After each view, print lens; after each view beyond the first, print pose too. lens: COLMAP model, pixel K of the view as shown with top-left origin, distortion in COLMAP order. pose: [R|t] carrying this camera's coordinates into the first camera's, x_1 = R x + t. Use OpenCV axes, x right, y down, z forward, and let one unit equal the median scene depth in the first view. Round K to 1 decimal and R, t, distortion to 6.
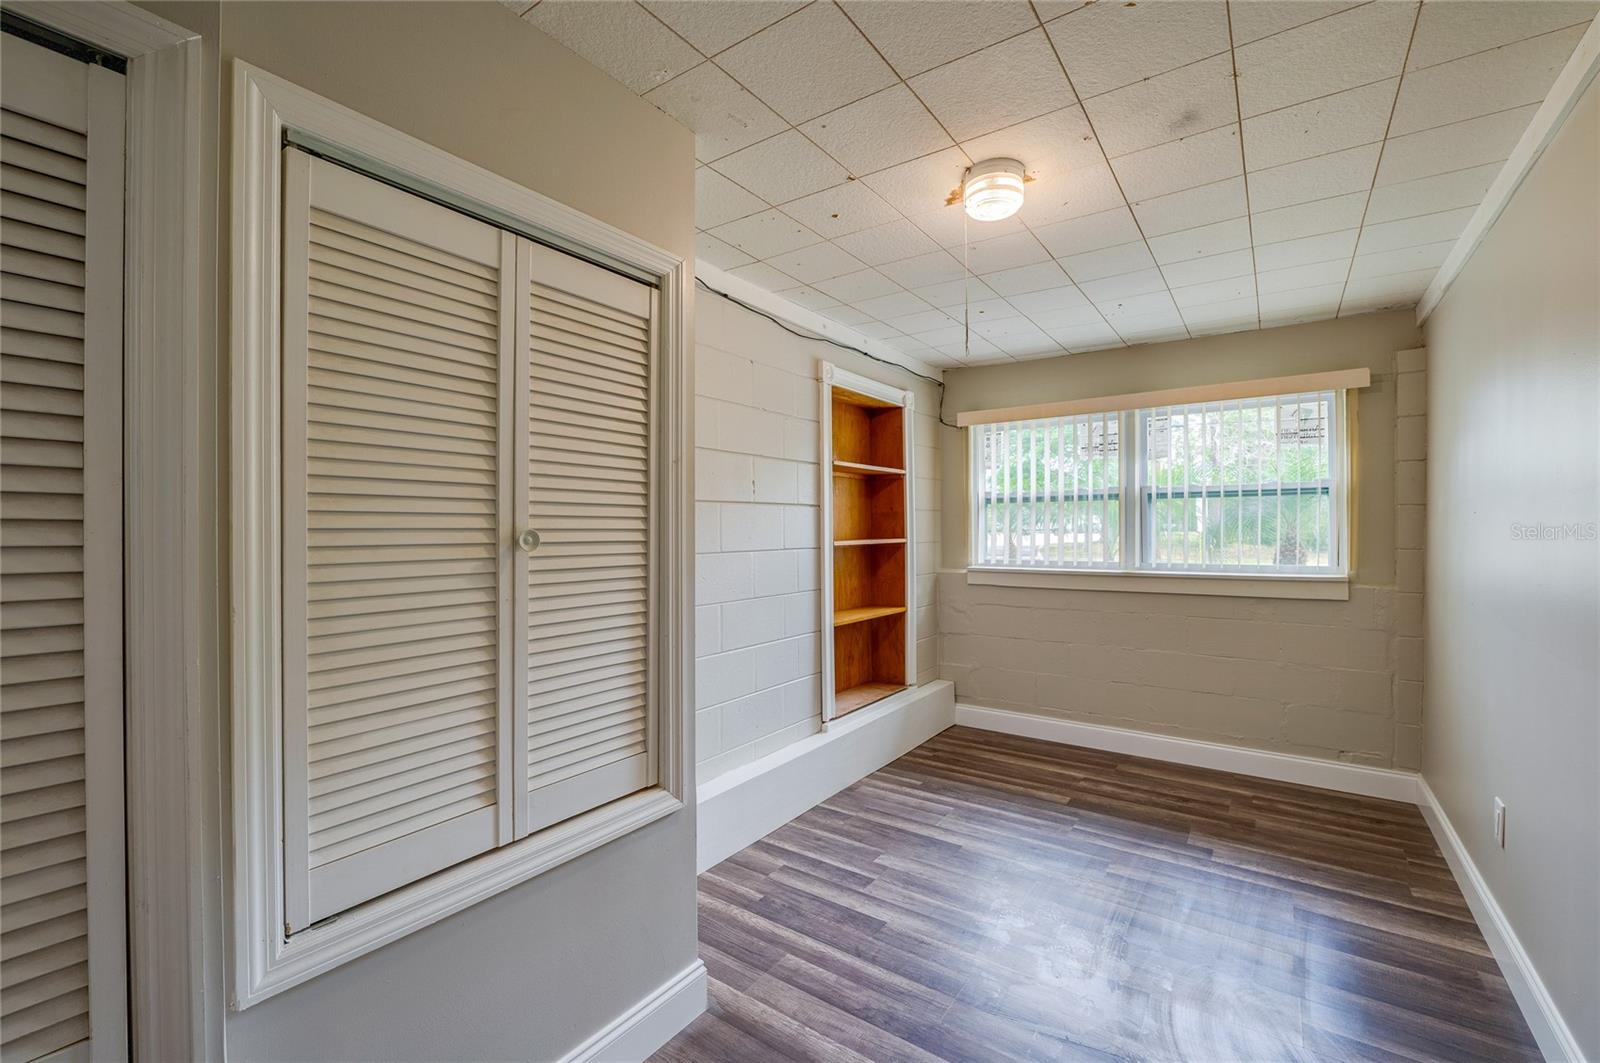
lens RADIAL K [[646.7, 0, 799.7], [0, 646.7, 528.8], [0, 0, 1]] dist [-0.013785, 0.000045]
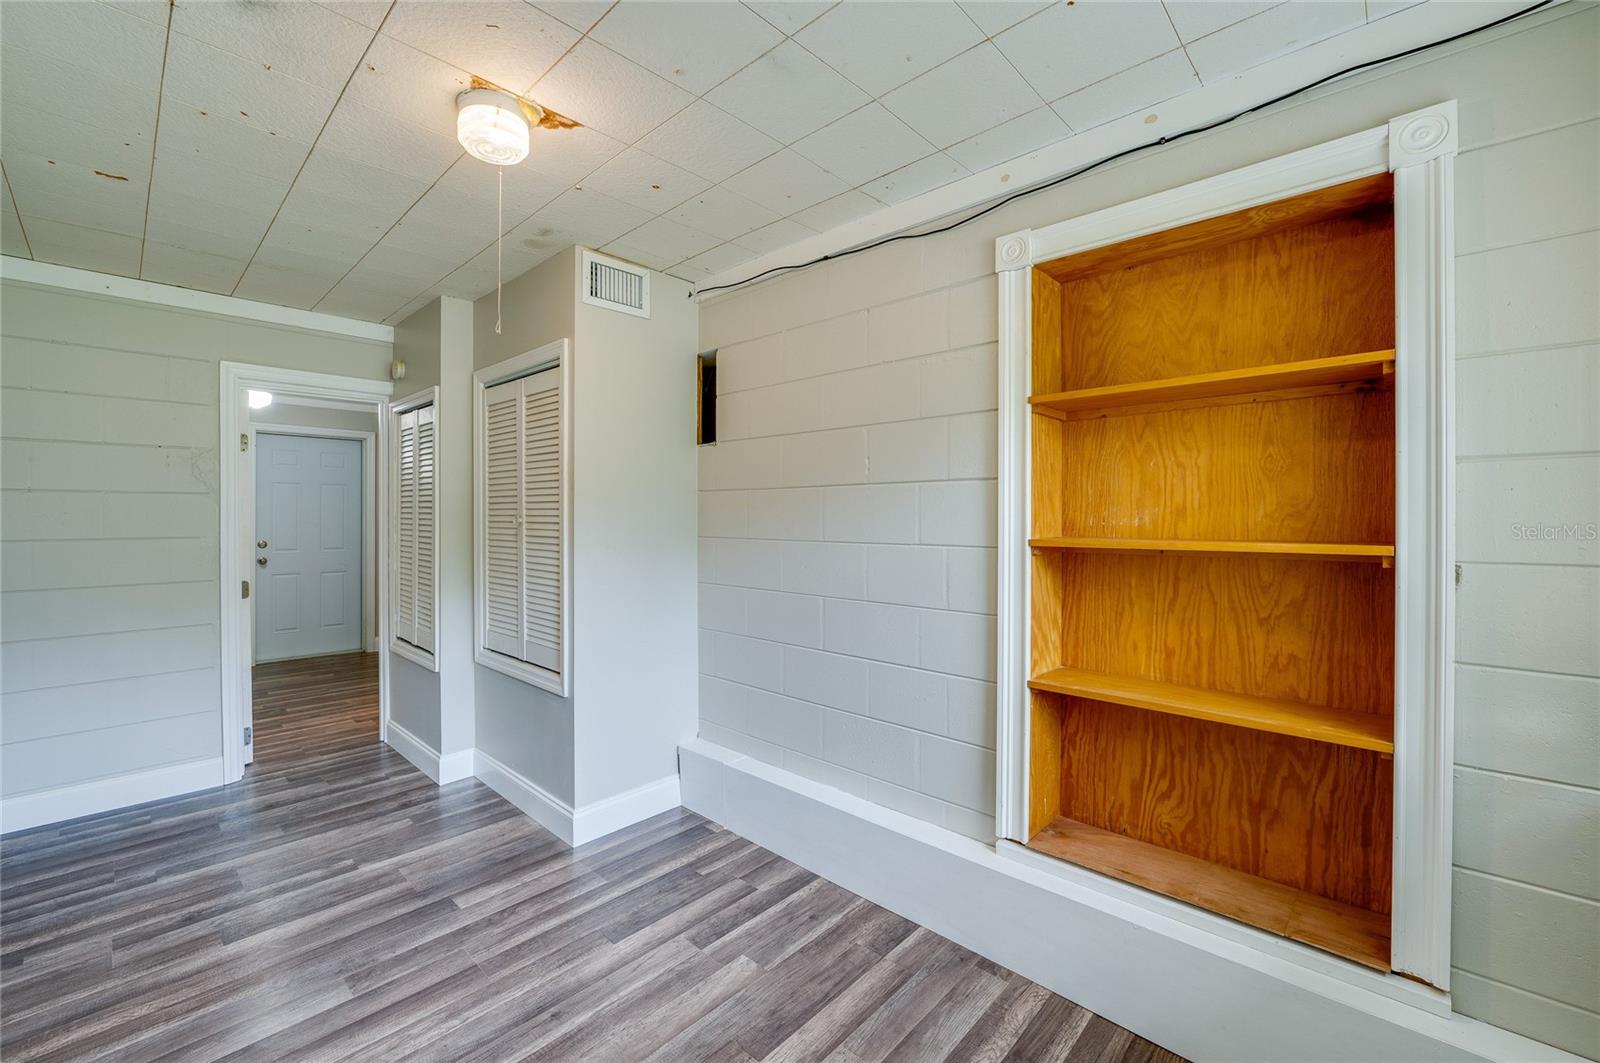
lens RADIAL K [[648.7, 0, 802.7], [0, 648.7, 524.1], [0, 0, 1]] dist [-0.014950, 0.000354]
pose [[-0.103277, 0.004806, -0.994641, 0.821748], [-0.008105, 0.999951, 0.005673, 0.008147], [0.994620, 0.008648, -0.103233, 1.099596]]
